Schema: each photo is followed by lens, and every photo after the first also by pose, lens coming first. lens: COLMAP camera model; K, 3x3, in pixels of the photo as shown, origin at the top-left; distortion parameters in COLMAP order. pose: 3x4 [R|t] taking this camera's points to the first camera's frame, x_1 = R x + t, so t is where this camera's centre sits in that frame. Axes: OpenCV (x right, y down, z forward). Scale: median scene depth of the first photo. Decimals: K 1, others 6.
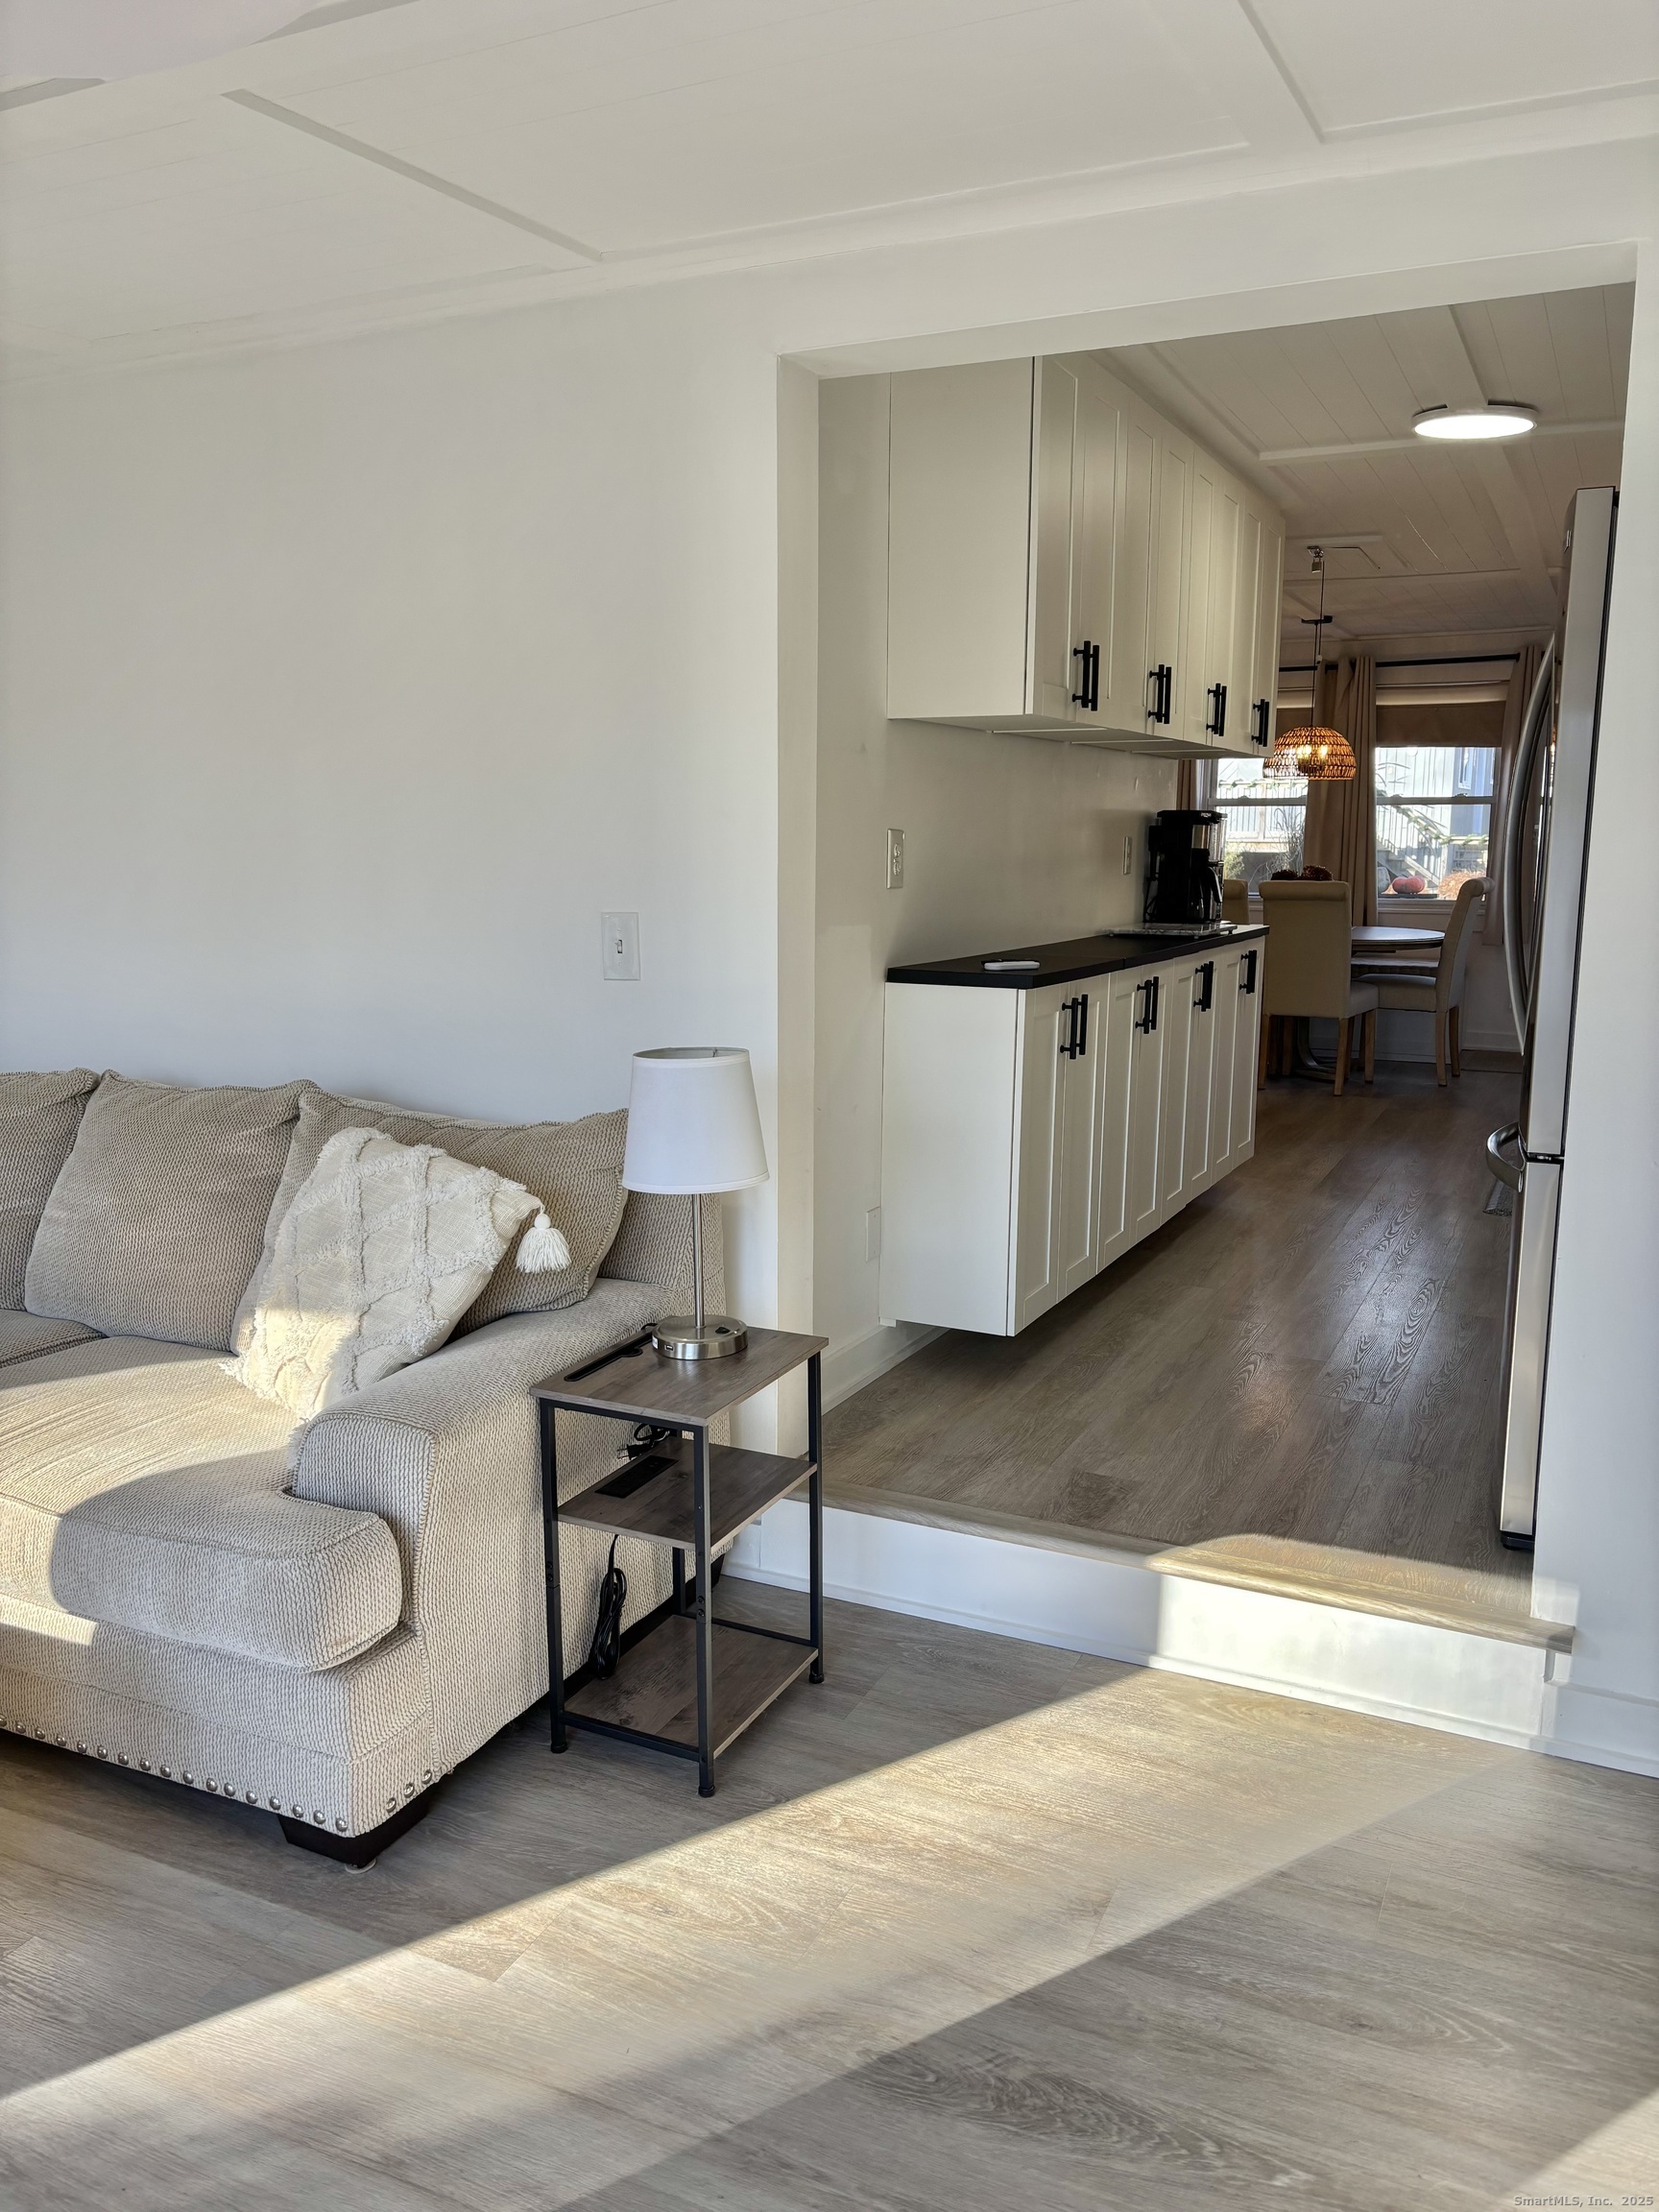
lens RADIAL K [[1674.0, 0, 846.9], [0, 1674.0, 1127.3], [0, 0, 1]] dist [0.043148, -0.056675]
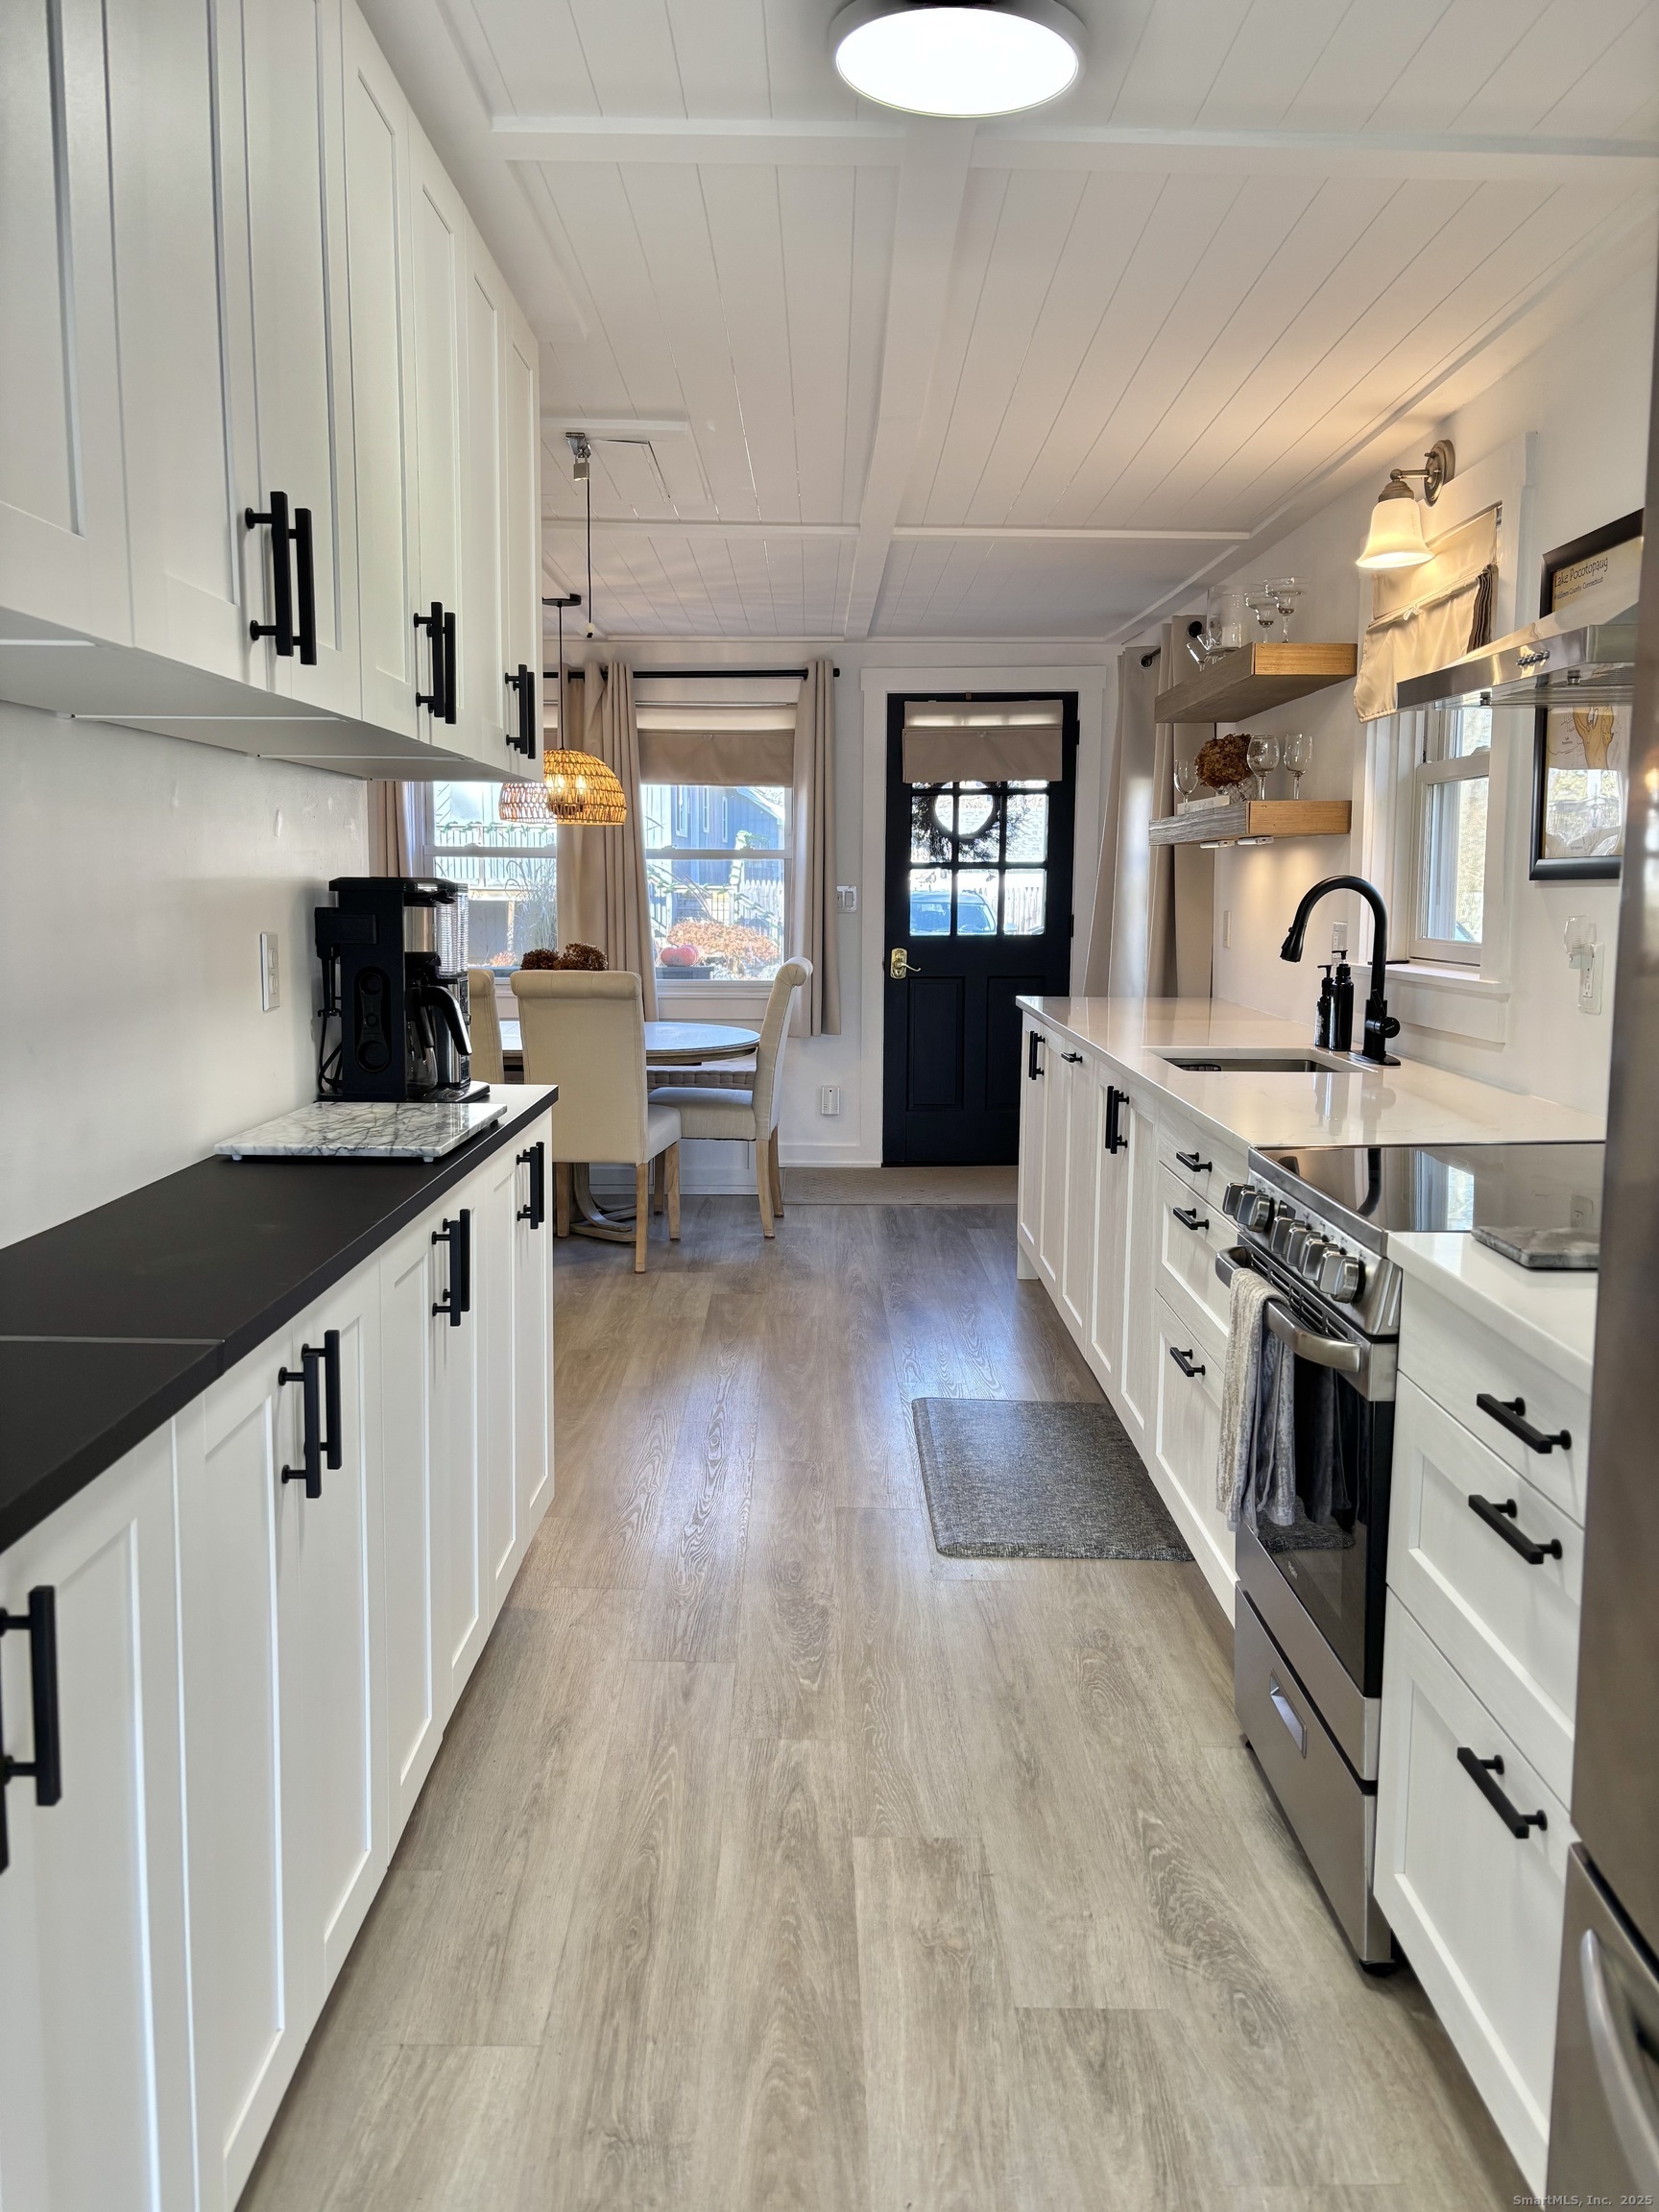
lens RADIAL K [[1674.0, 0, 819.6], [0, 1674.0, 1108.3], [0, 0, 1]] dist [0.043148, -0.056675]
pose [[0.905448, -0.057683, 0.420520, 0.070361], [0.072562, 0.997174, -0.019454, -0.068581], [-0.418210, 0.048129, 0.907075, 0.334535]]
